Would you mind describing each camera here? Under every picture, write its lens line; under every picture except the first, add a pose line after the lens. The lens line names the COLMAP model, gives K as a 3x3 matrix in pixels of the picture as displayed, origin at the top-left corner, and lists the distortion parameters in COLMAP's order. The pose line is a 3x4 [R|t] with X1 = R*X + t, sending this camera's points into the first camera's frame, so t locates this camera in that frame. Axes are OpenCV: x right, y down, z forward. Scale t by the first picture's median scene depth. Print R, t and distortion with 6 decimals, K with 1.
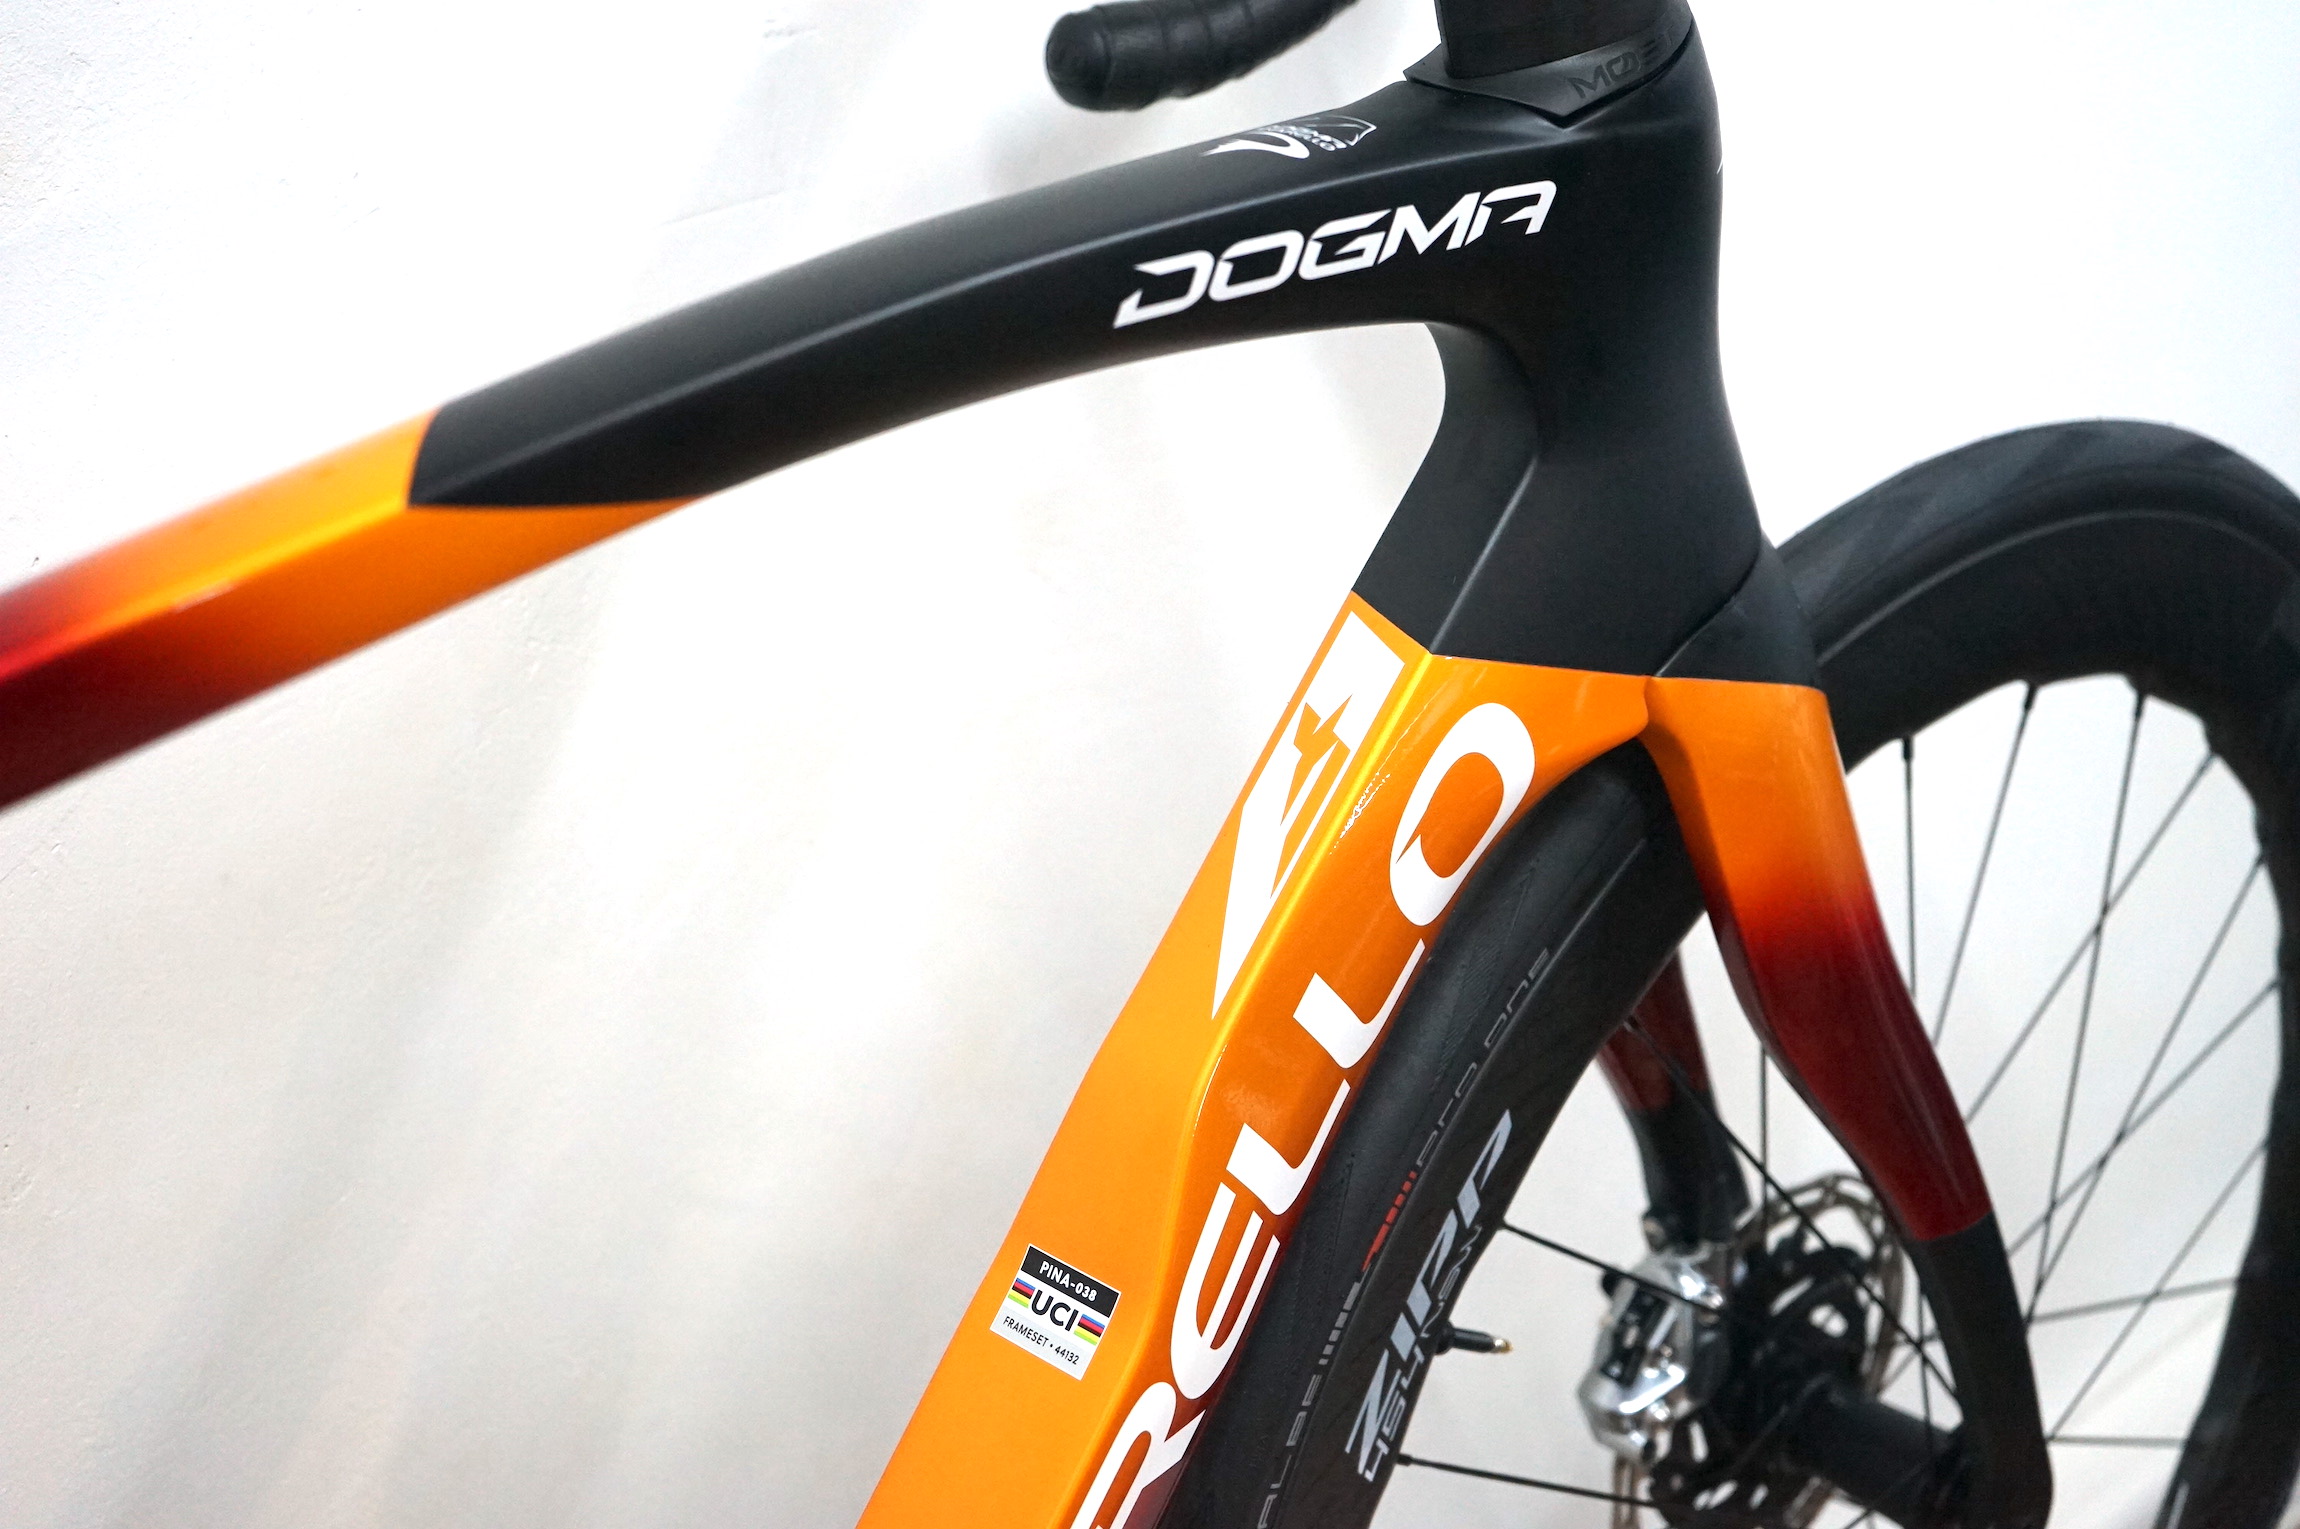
lens RADIAL K [[3380.3, 0, 1136.1], [0, 3380.3, 758.9], [0, 0, 1]] dist [-0.017699, 0.000000]
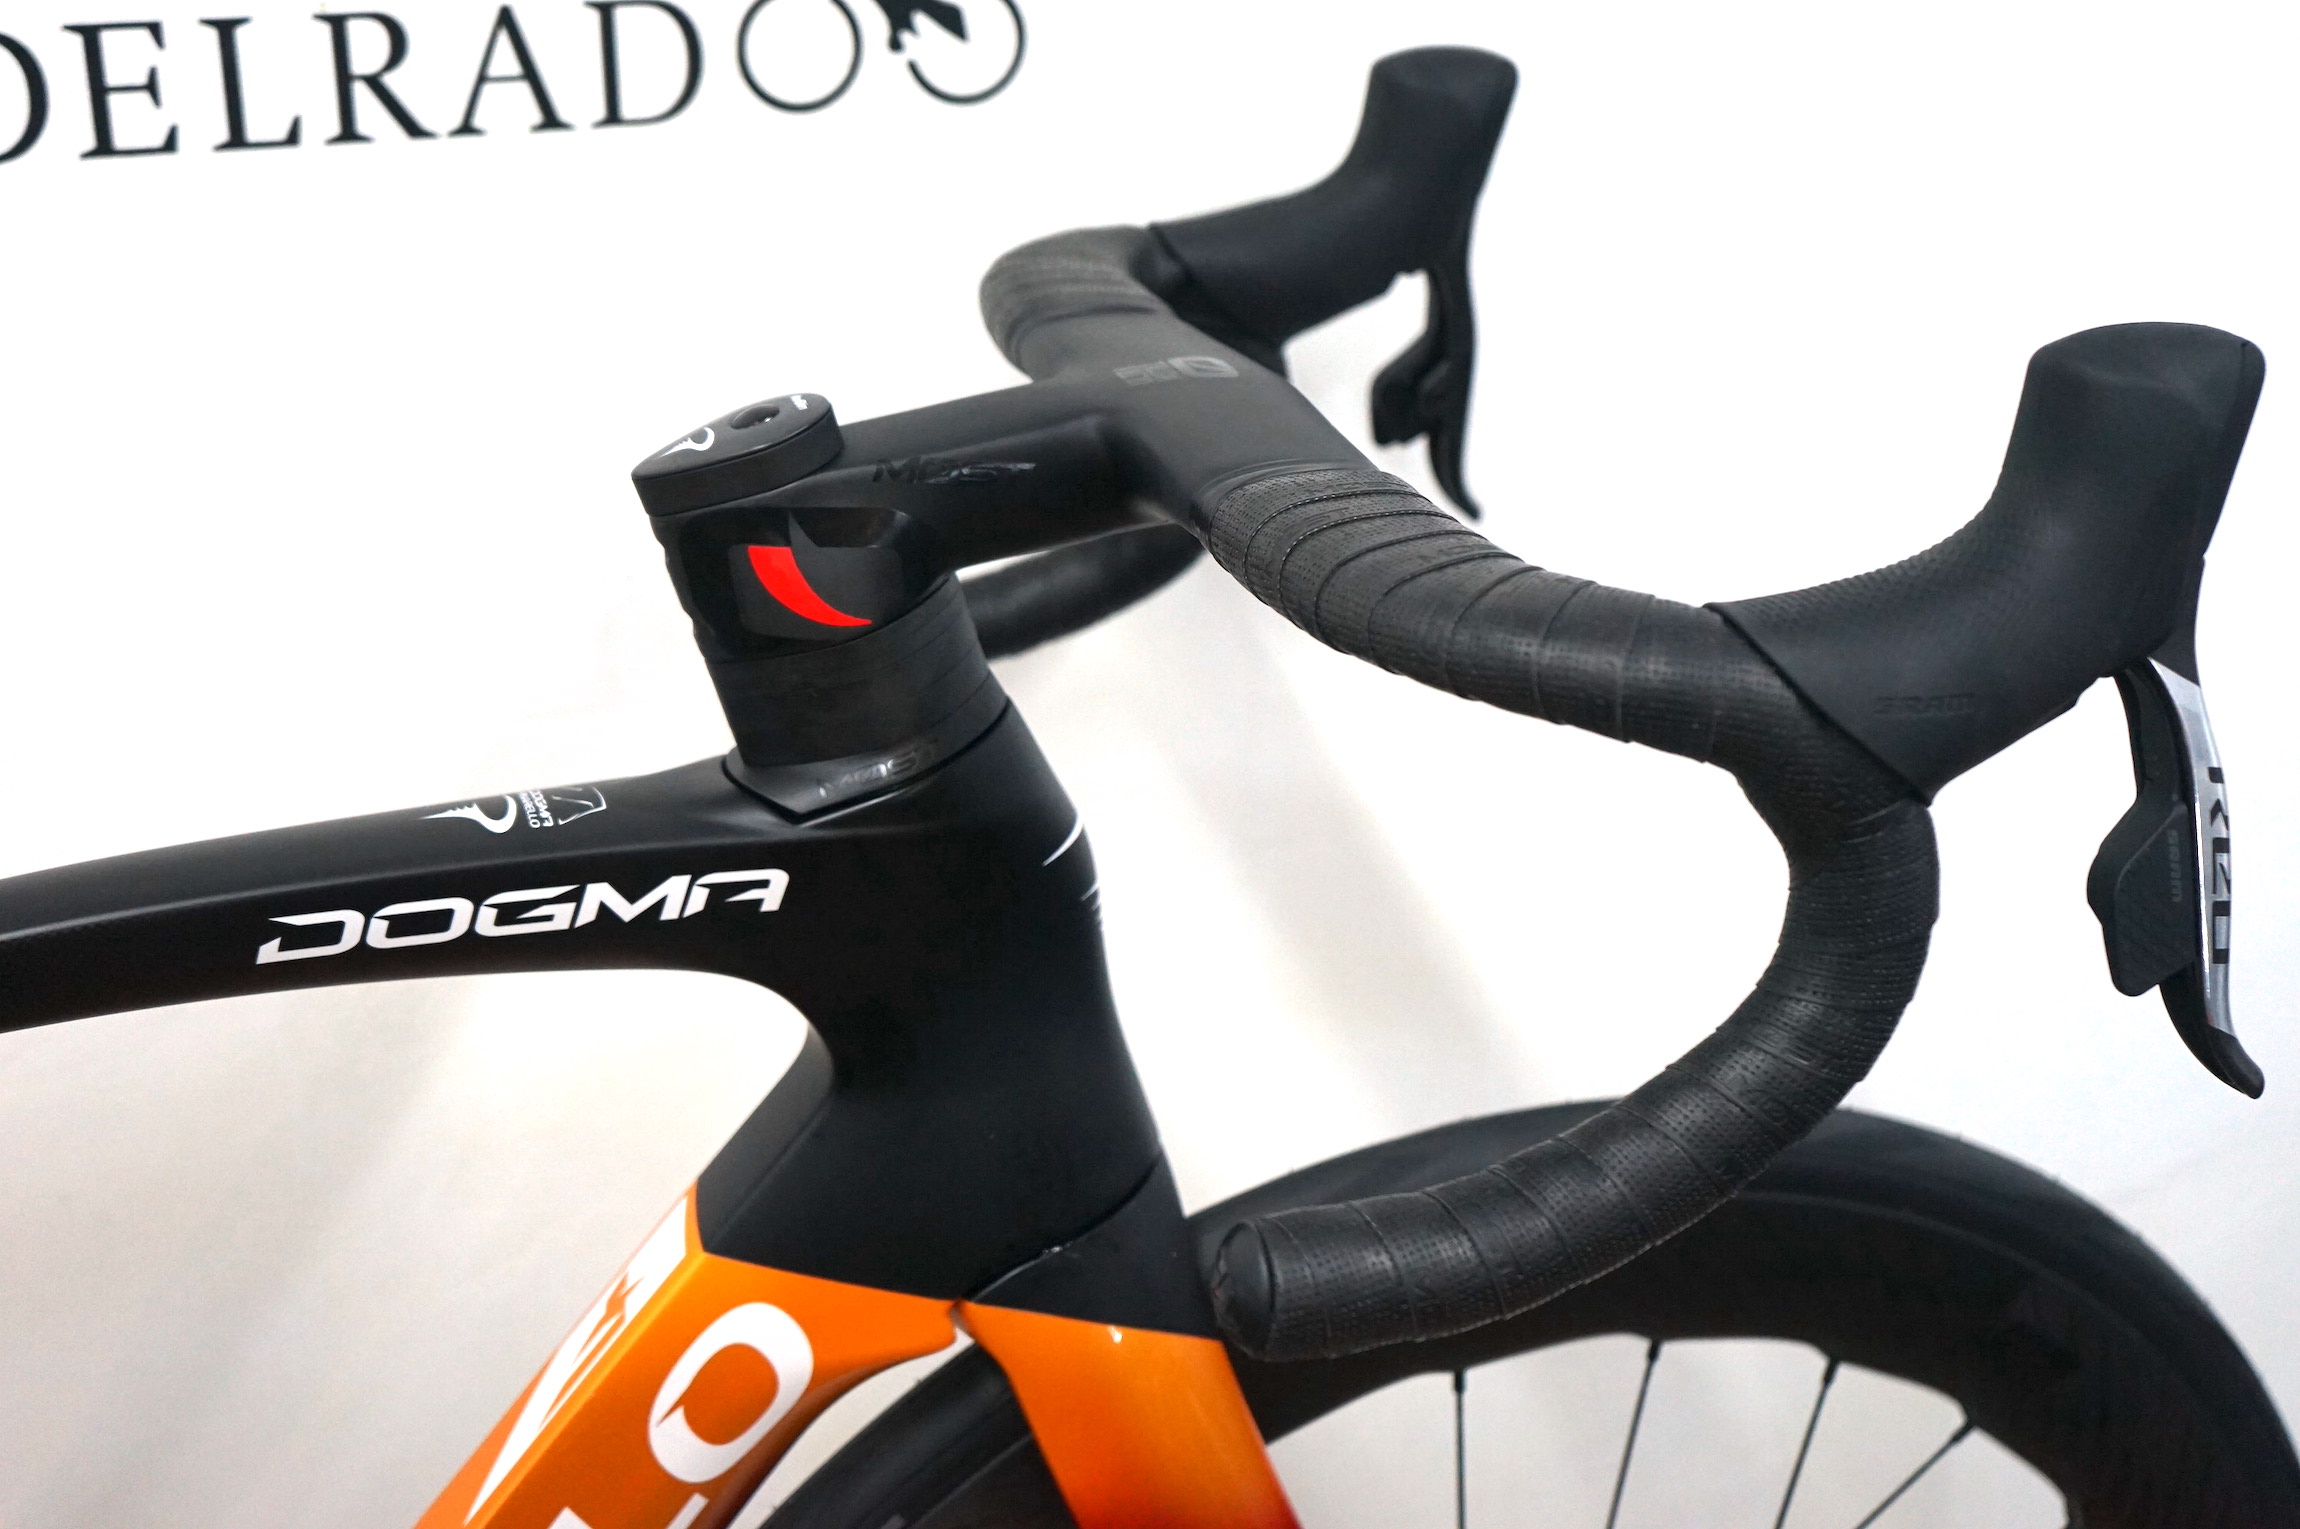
lens RADIAL K [[3017.5, 0, 1136.2], [0, 3017.5, 746.8], [0, 0, 1]] dist [-0.017316, 0.000000]
pose [[0.912335, 0.143543, -0.383459, 0.574806], [-0.163473, 0.986351, -0.019711, -0.199192], [0.375395, 0.080669, 0.923348, 0.110938]]
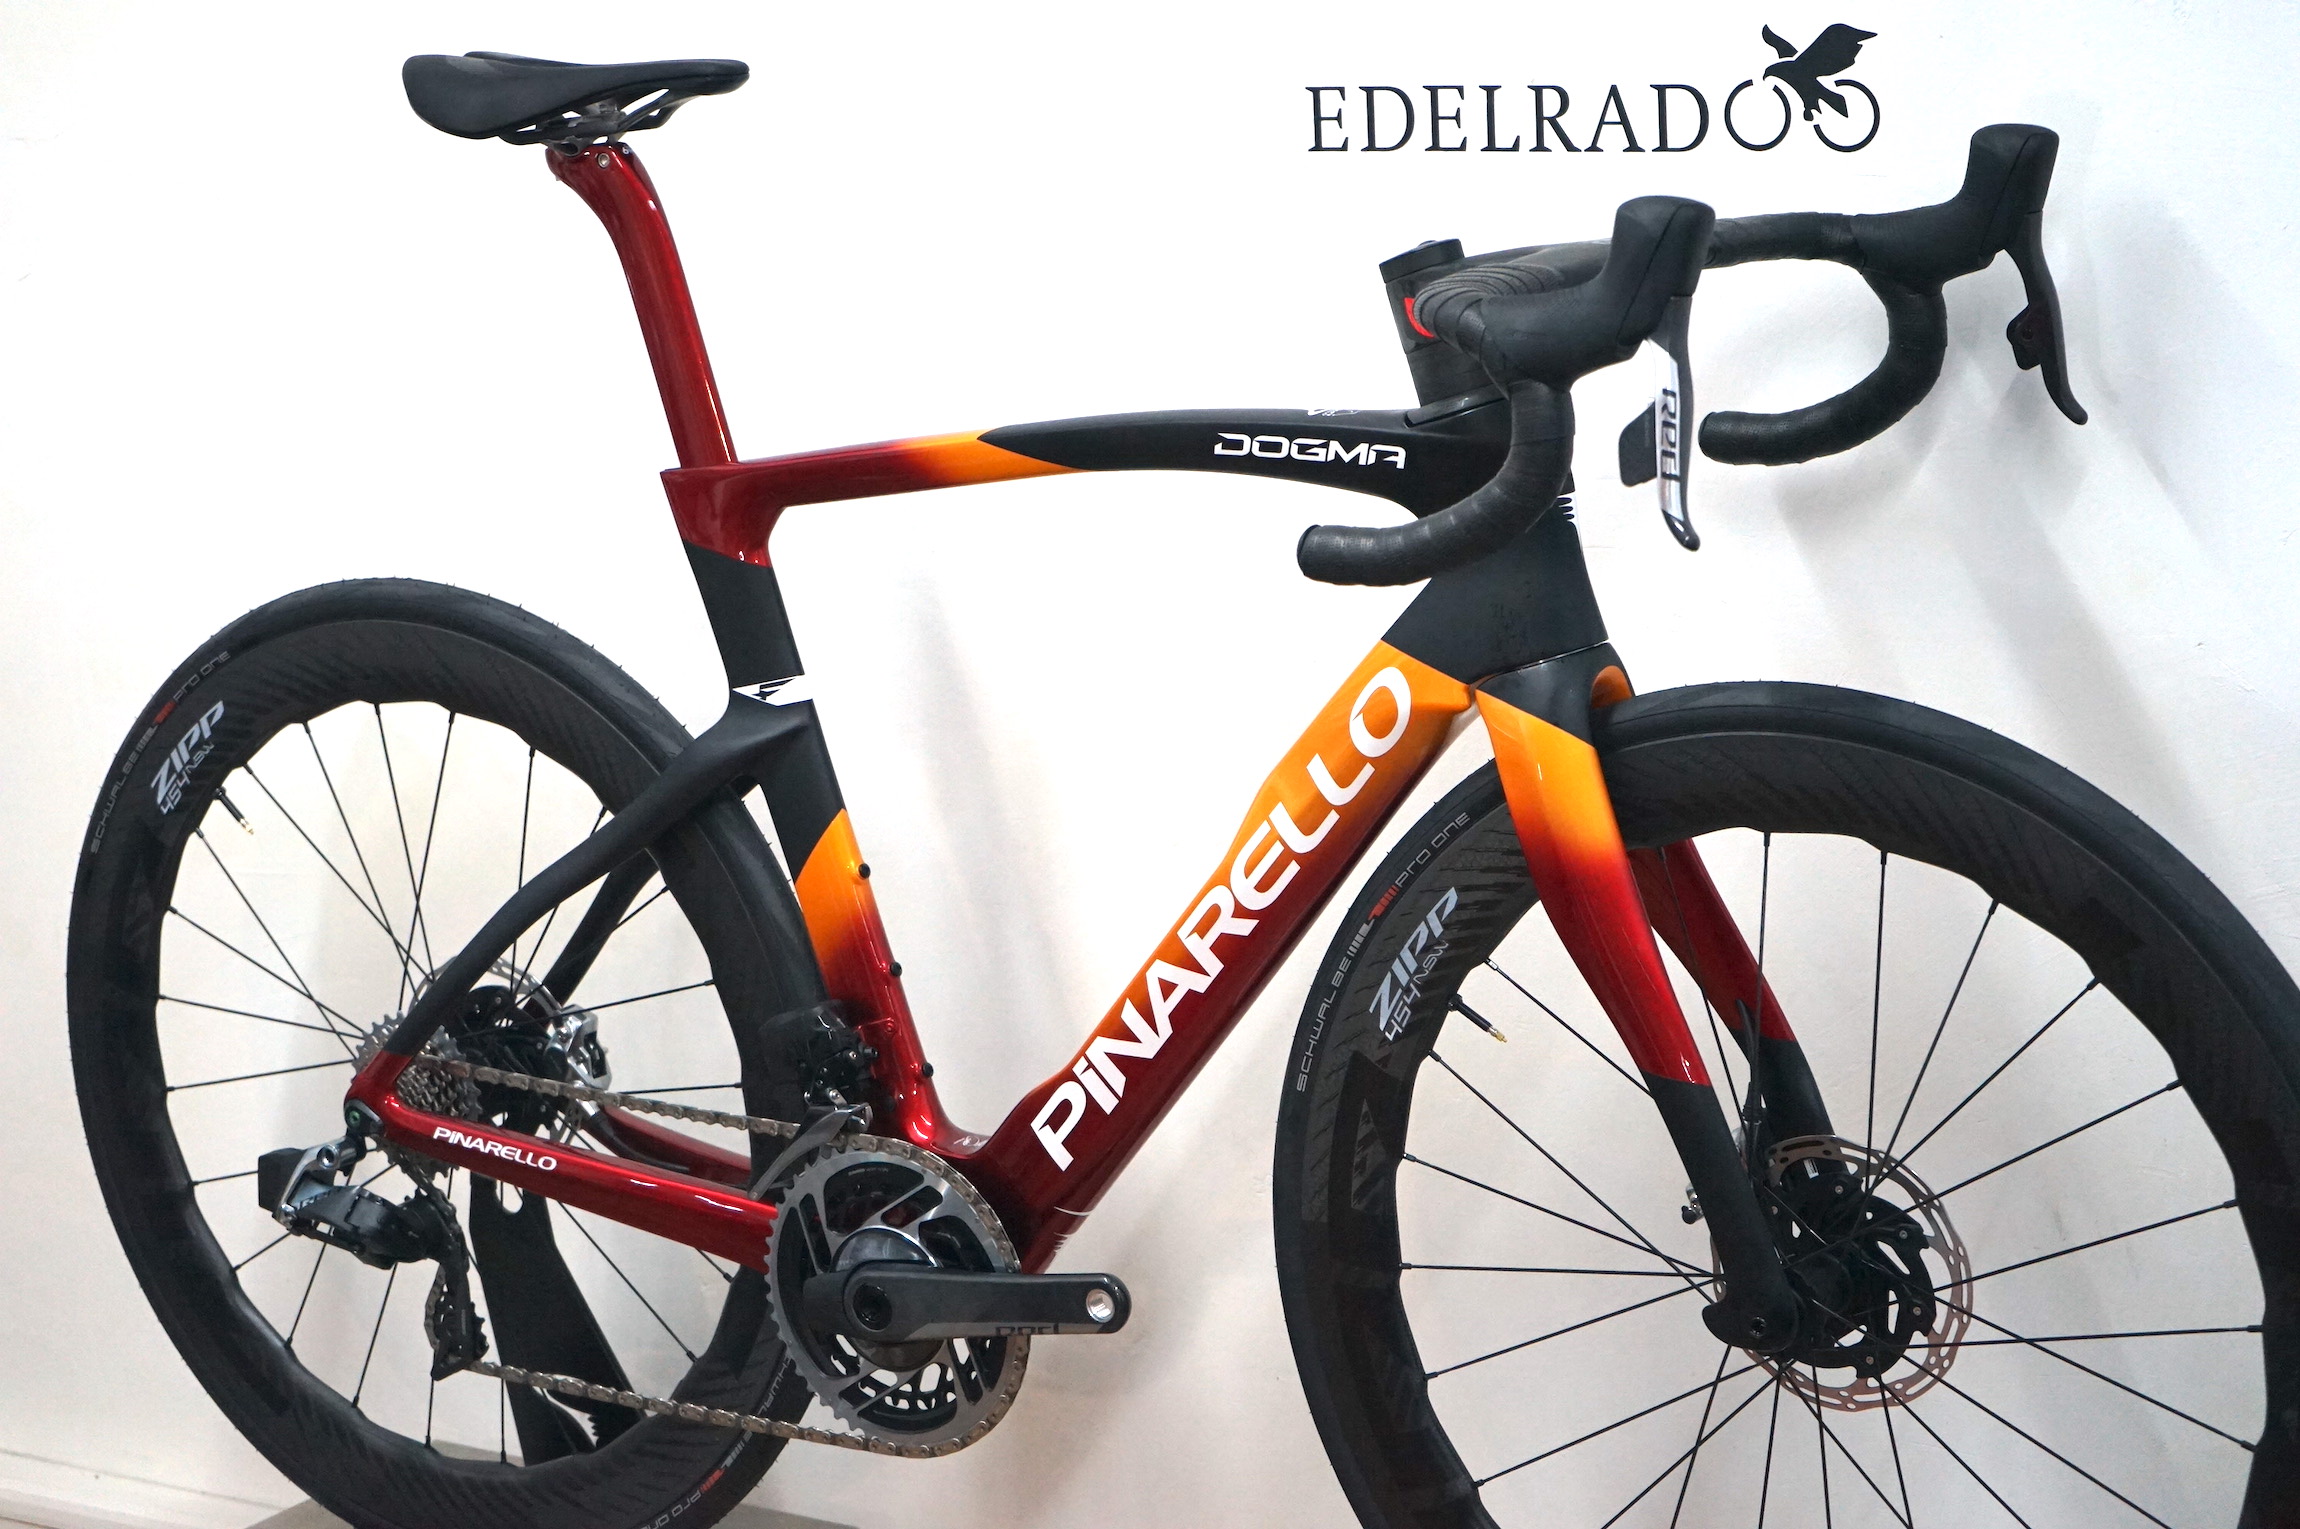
lens RADIAL K [[4727.1, 0, 1158.1], [0, 4727.1, 752.4], [0, 0, 1]] dist [-0.087477, 0.000000]
pose [[0.226158, 0.178957, -0.957511, 3.238742], [-0.354829, 0.930578, 0.090115, -0.200242], [0.907165, 0.319373, 0.273957, -0.033941]]
